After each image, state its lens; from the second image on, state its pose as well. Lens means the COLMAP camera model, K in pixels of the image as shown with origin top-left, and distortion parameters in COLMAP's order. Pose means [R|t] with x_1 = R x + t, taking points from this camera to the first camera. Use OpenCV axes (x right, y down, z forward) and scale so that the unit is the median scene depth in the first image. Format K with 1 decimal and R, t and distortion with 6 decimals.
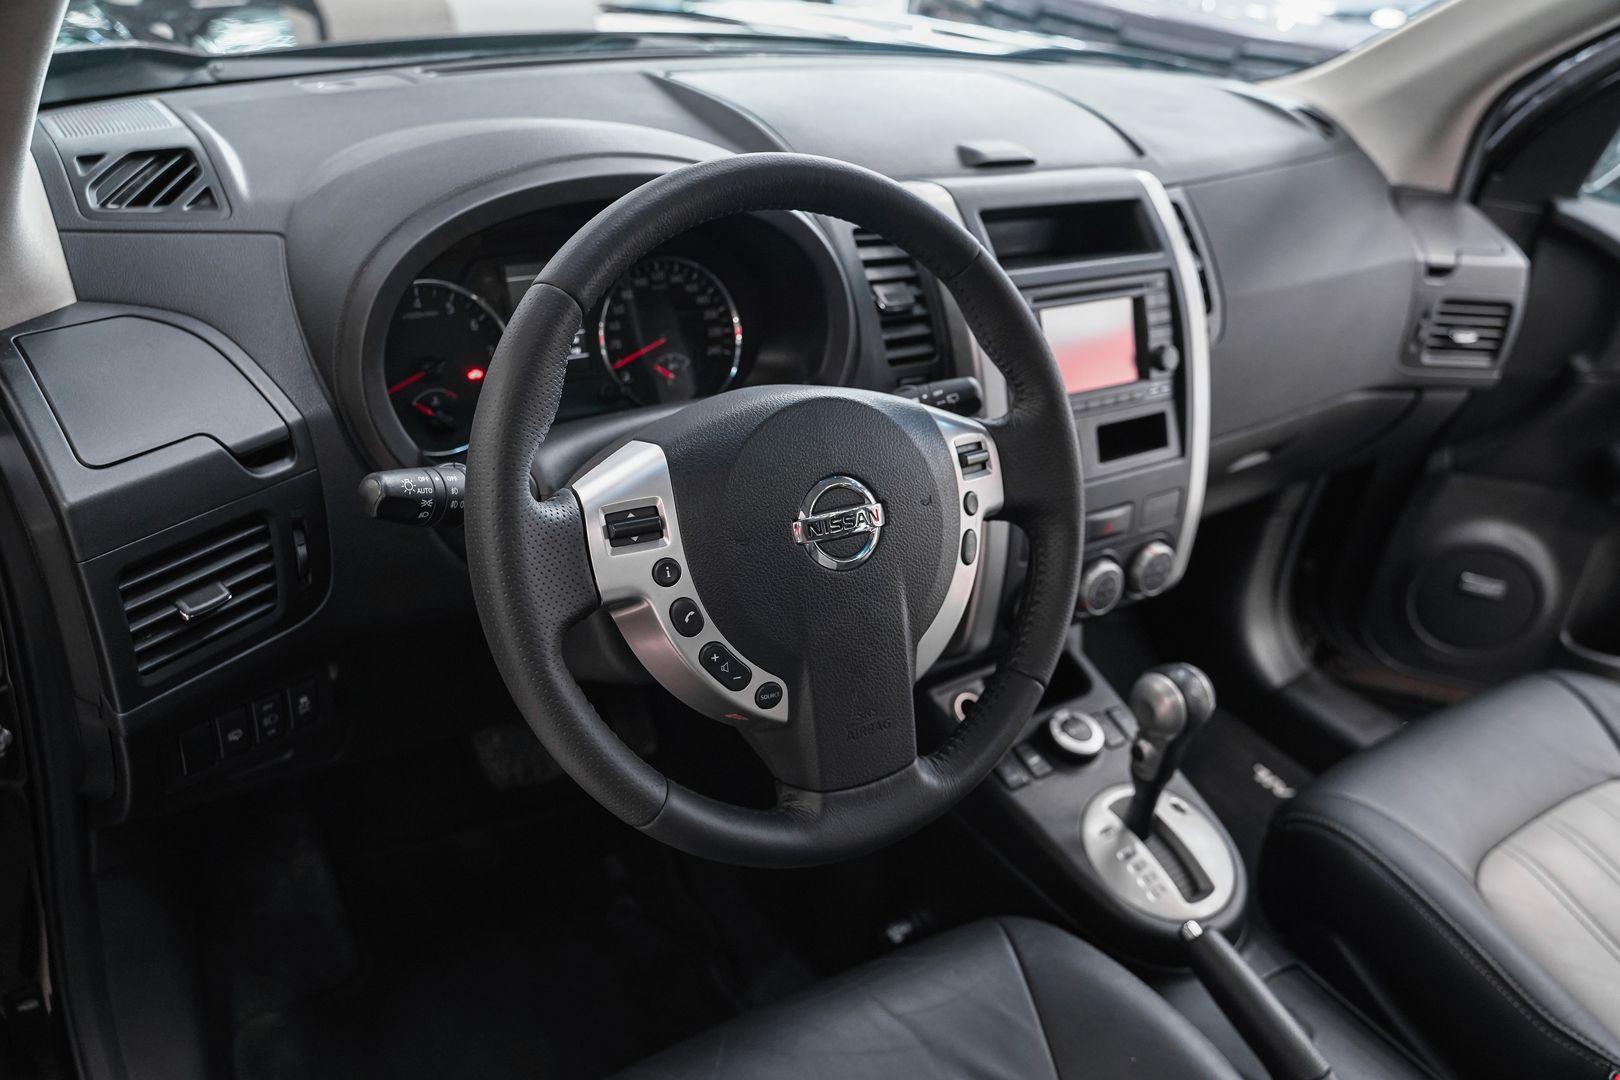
lens RADIAL K [[1313.5, 0, 810.0], [0, 1313.5, 540.0], [0, 0, 1]] dist [-0.127282, 0.099756]
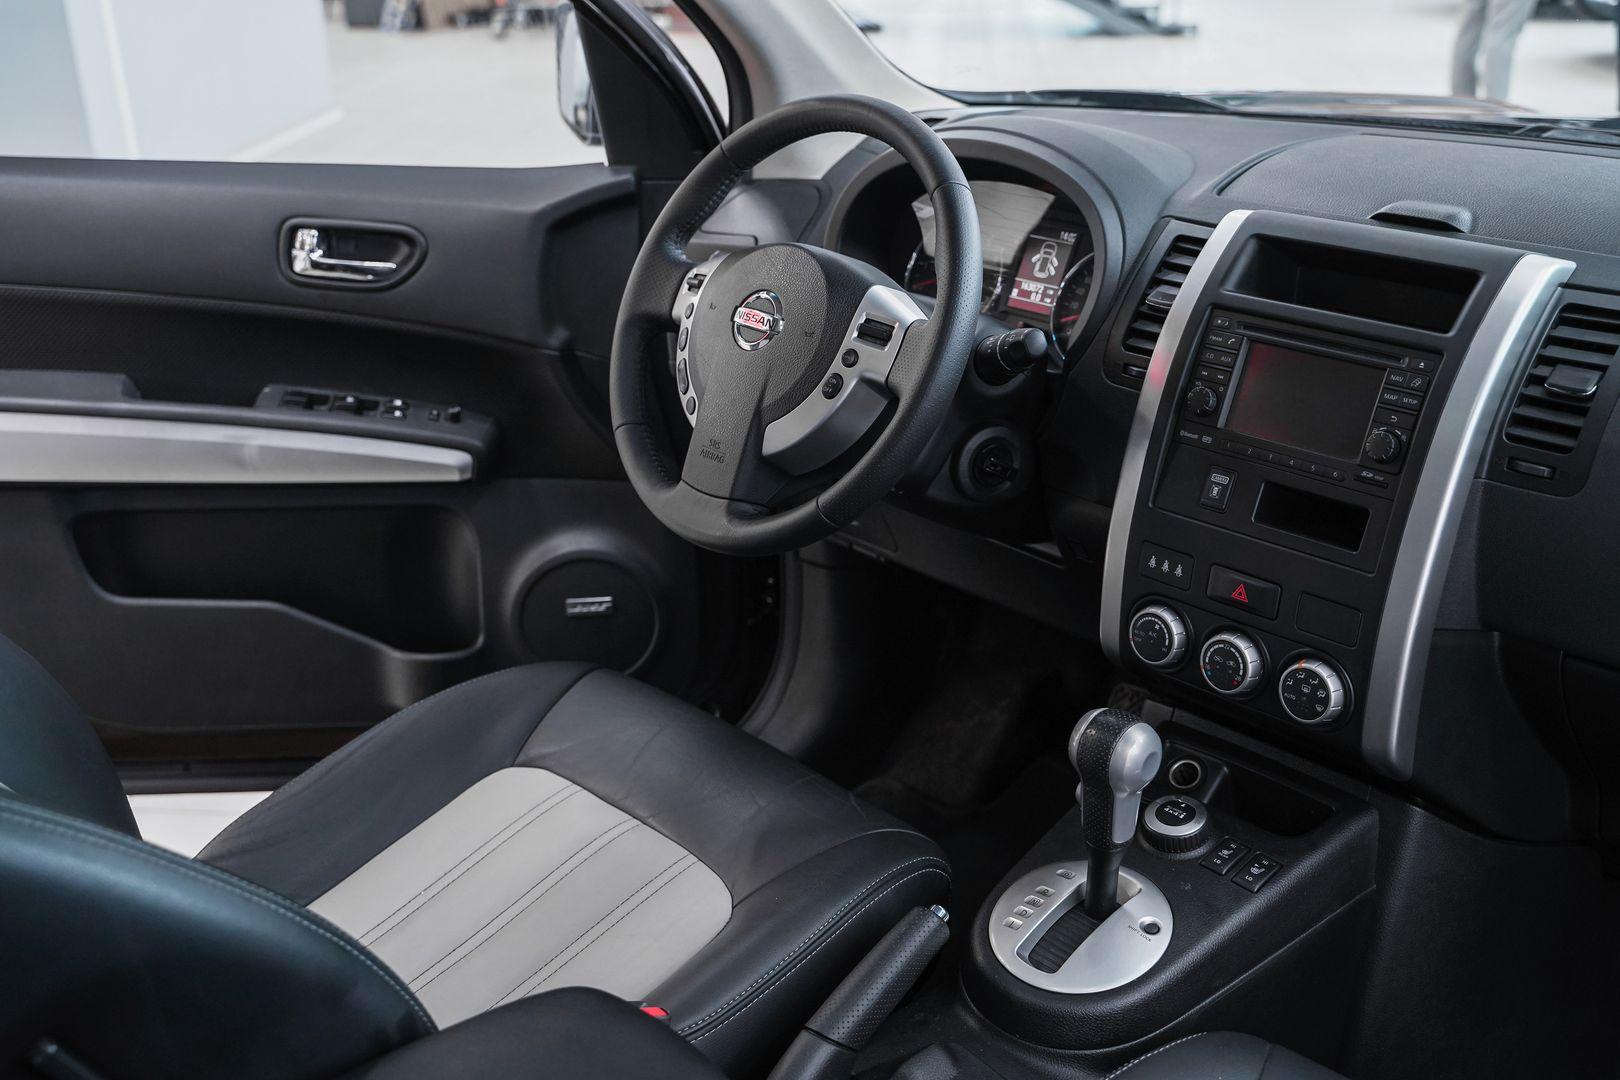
lens RADIAL K [[1688.5, 0, 805.5], [0, 1688.5, 541.2], [0, 0, 1]] dist [-0.052740, 0.120700]
pose [[0.144576, 0.259383, -0.954892, 1.262534], [-0.470583, 0.866935, 0.164241, -0.089118], [0.870430, 0.425611, 0.247399, 0.434157]]
